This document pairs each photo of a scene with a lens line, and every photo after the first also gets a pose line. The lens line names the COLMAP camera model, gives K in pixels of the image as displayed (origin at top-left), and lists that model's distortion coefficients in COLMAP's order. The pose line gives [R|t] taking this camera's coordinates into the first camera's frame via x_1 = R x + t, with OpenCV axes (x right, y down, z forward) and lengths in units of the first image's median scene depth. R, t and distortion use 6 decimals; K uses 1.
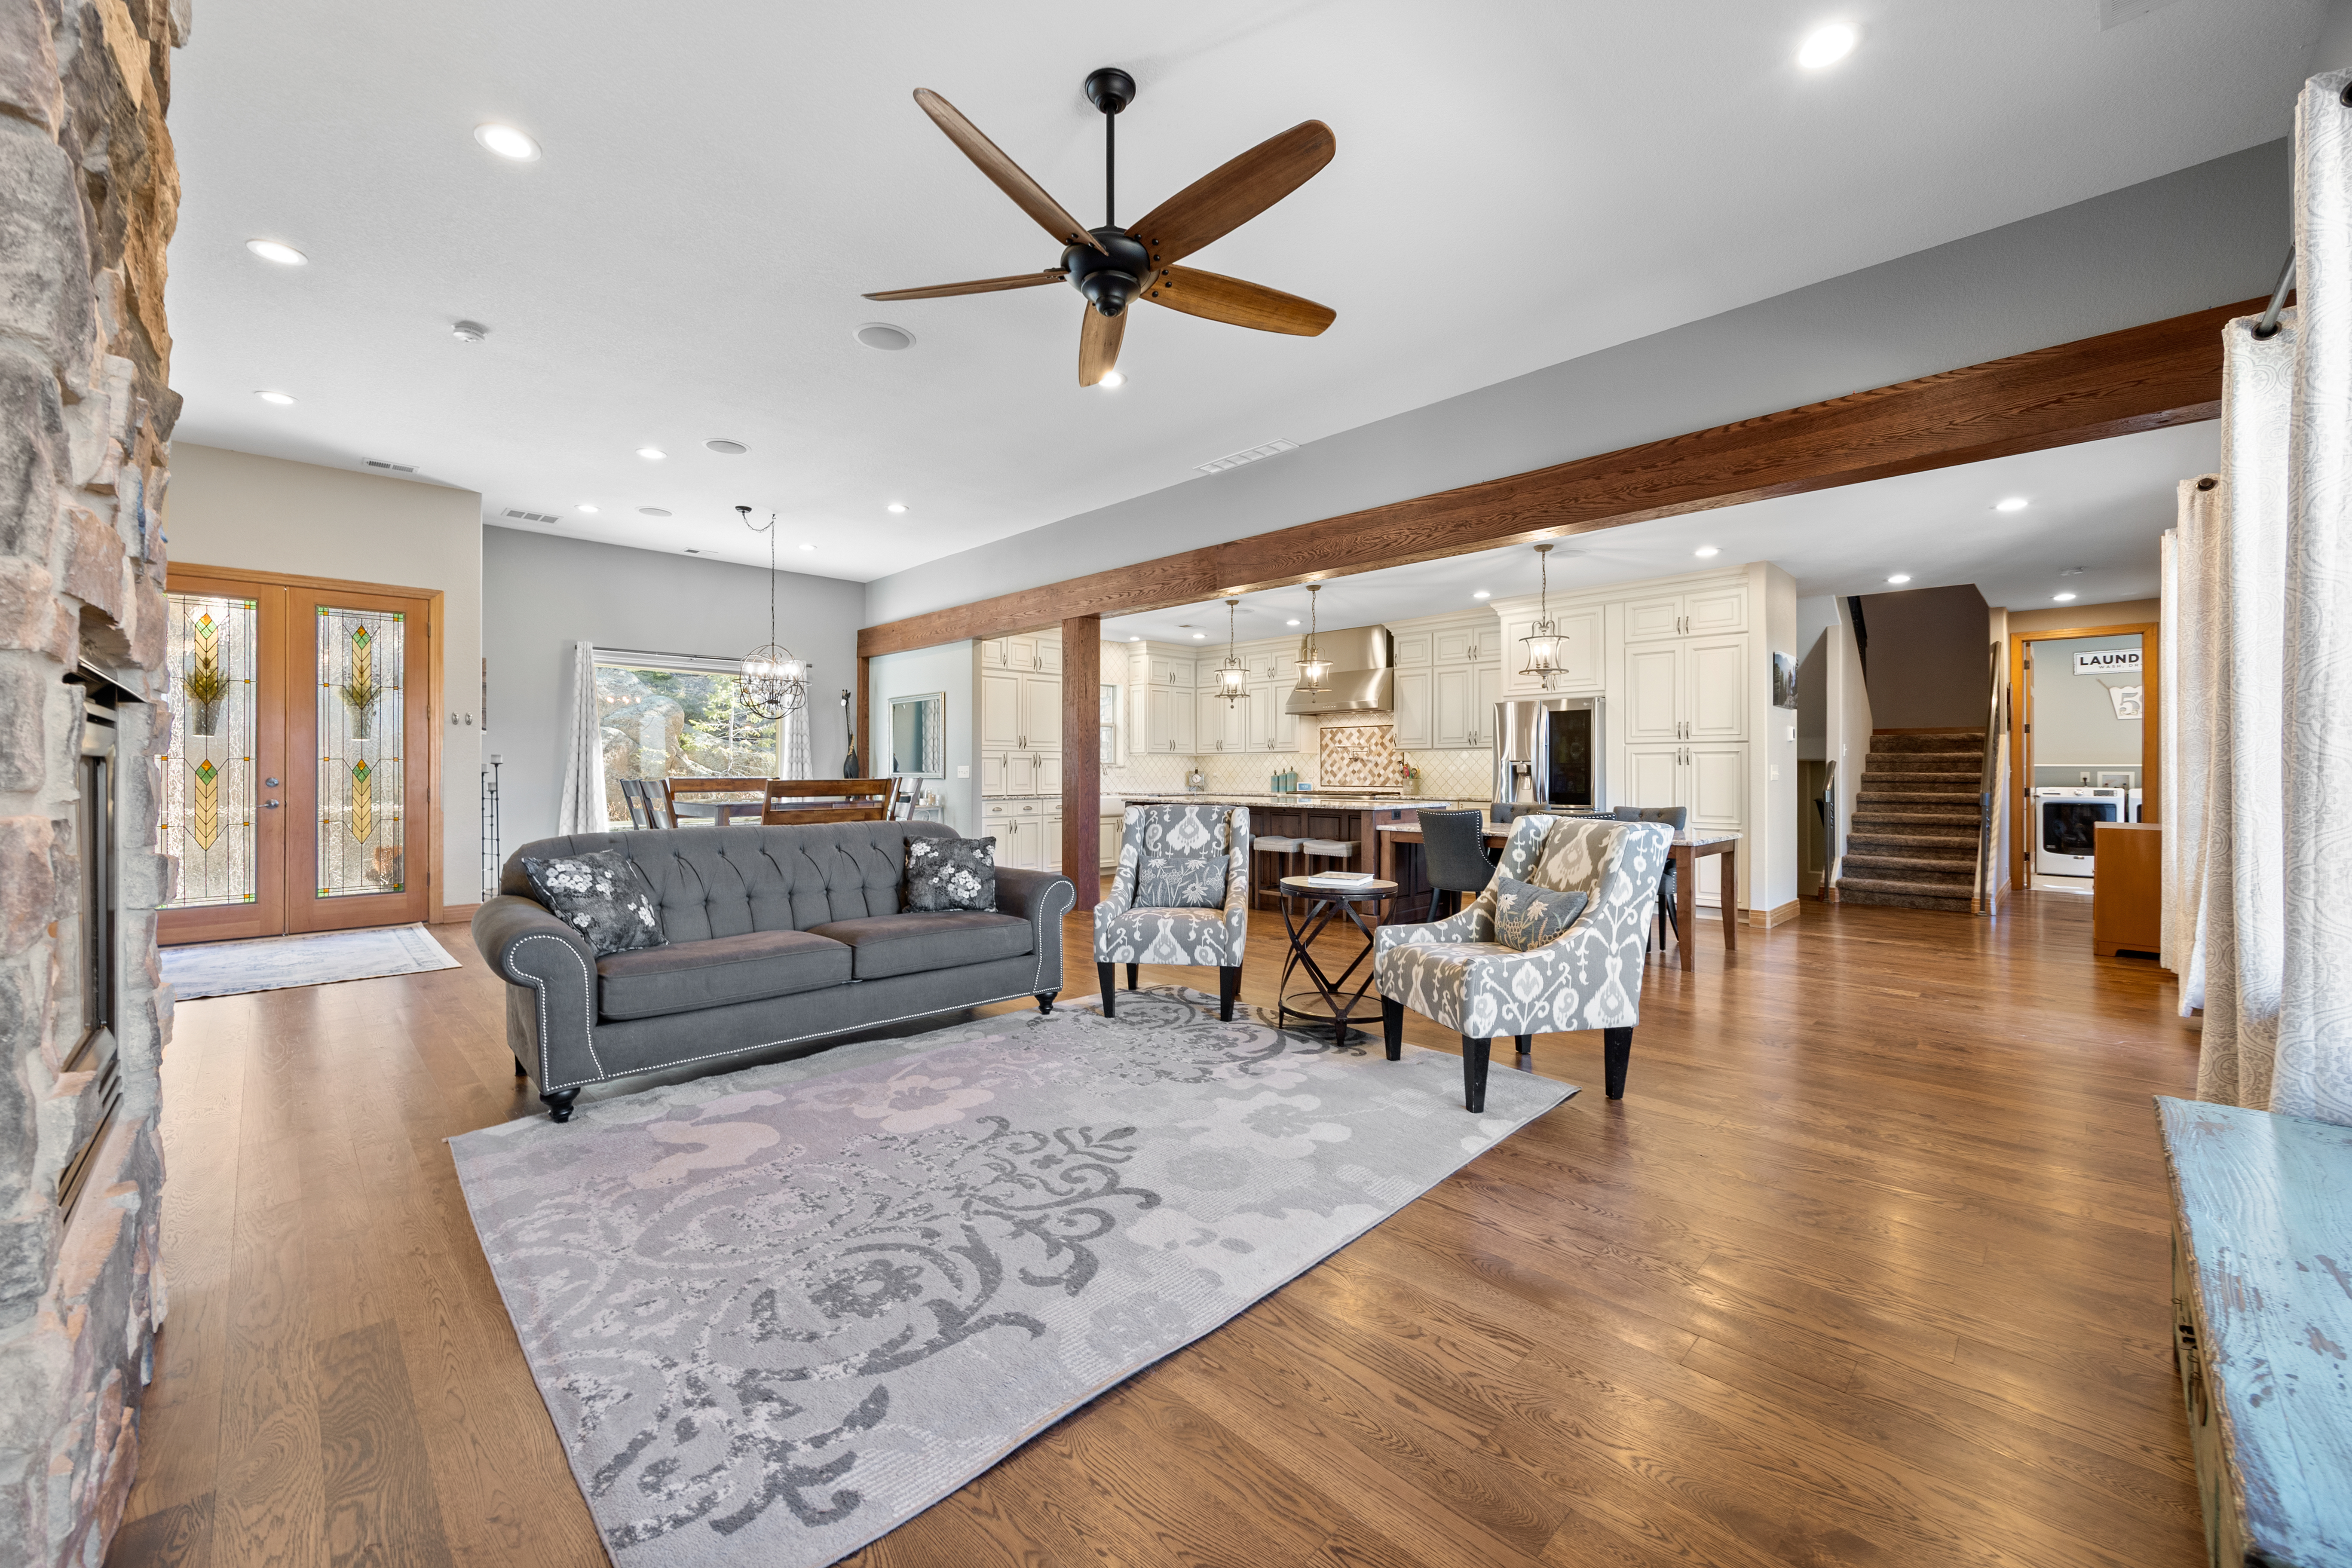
lens RADIAL K [[914.9, 0, 1172.7], [0, 914.9, 767.0], [0, 0, 1]] dist [0.000000, 0.000039]
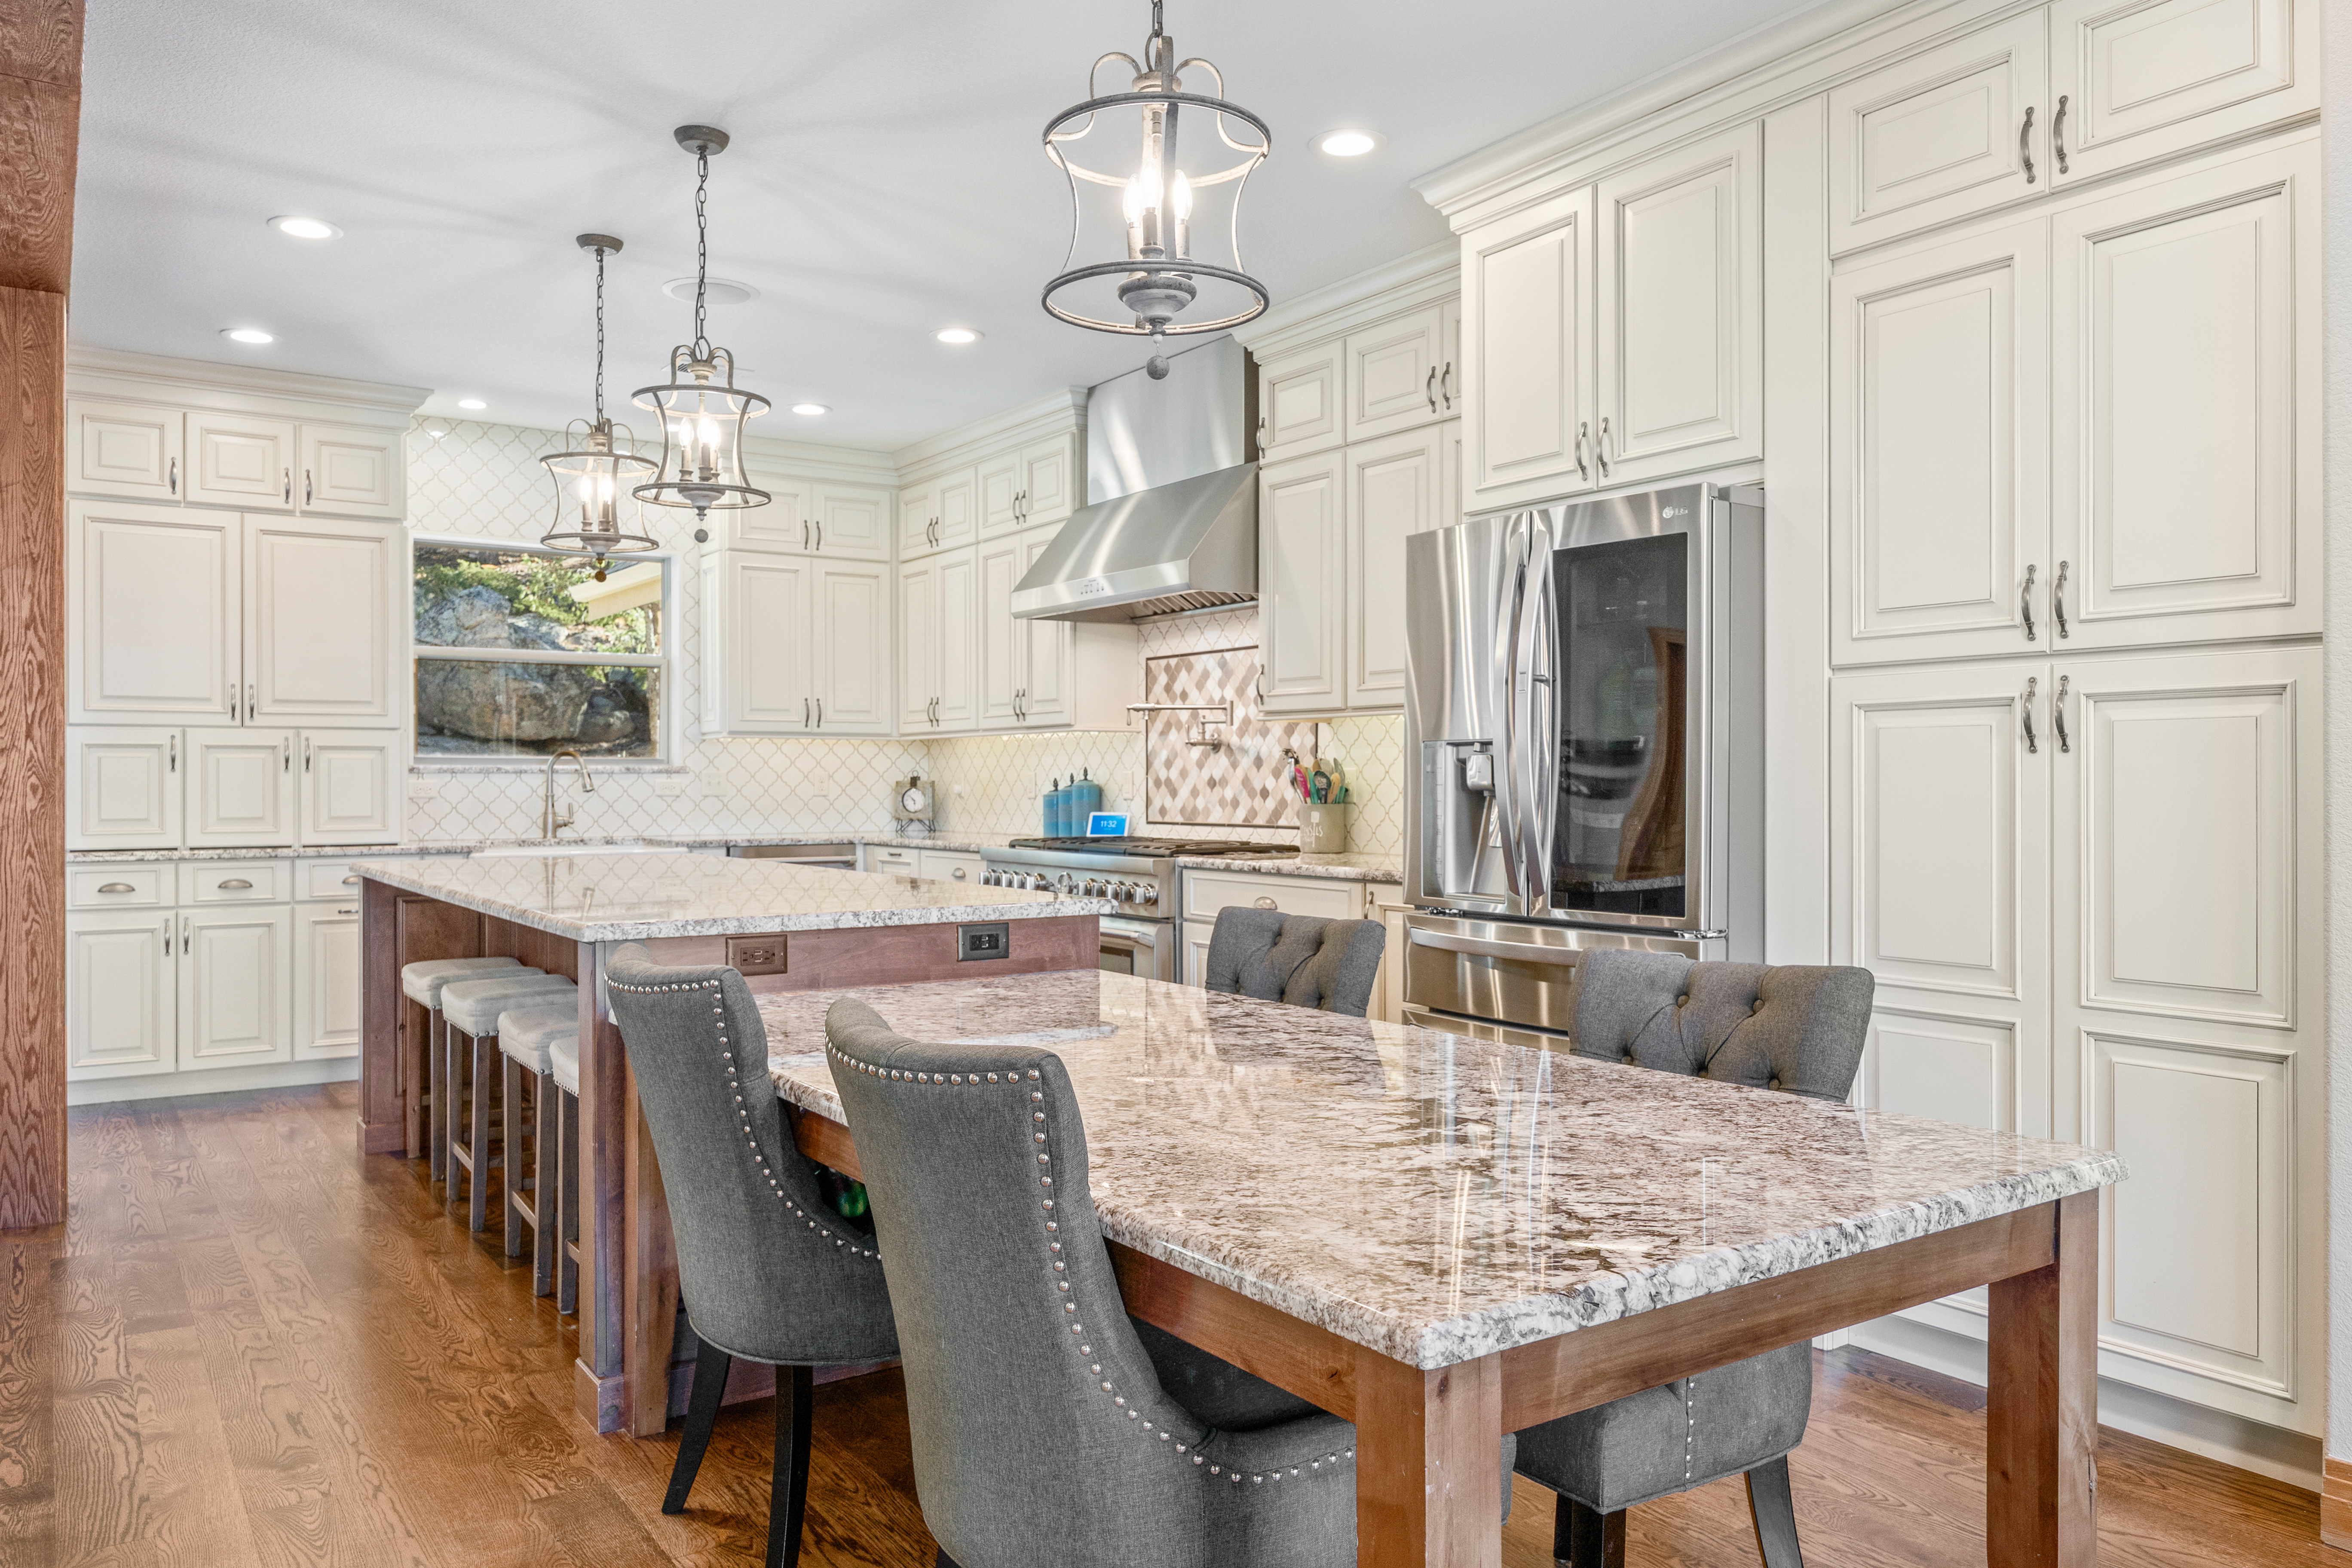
lens RADIAL K [[1648.4, 0, 1170.2], [0, 1648.4, 780.9], [0, 0, 1]] dist [-0.000800, -0.001811]
pose [[0.983835, -0.000102, -0.179078, 0.383107], [0.000851, 0.999991, 0.004108, 0.002610], [0.179076, -0.004194, 0.983826, 0.511515]]
